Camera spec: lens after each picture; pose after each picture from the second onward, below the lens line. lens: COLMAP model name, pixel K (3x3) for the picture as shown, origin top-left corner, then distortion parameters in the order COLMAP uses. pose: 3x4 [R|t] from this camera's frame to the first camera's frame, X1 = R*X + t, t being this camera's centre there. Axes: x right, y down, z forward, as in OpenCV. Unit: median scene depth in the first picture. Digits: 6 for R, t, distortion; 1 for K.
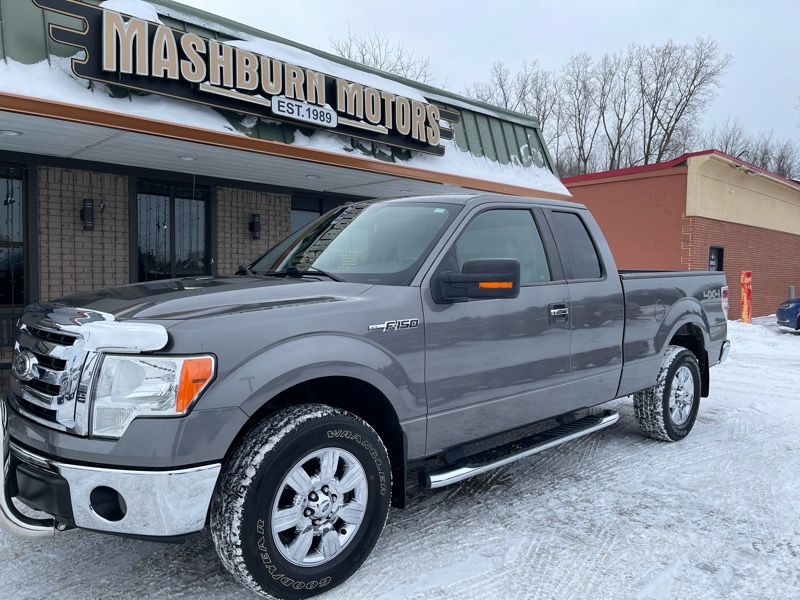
lens RADIAL K [[602.7, 0, 408.9], [0, 602.7, 302.8], [0, 0, 1]] dist [0.075420, -0.097522]
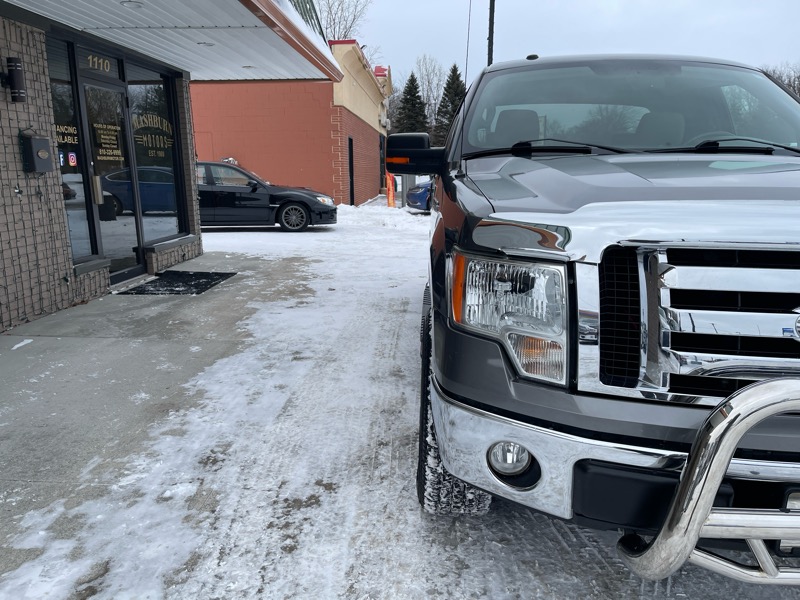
lens RADIAL K [[602.7, 0, 399.7], [0, 602.7, 305.8], [0, 0, 1]] dist [0.075420, -0.097522]
pose [[0.733195, -0.161358, 0.660597, -0.560779], [0.040715, 0.980114, 0.194214, -0.014059], [-0.678799, -0.115501, 0.725184, 0.401187]]
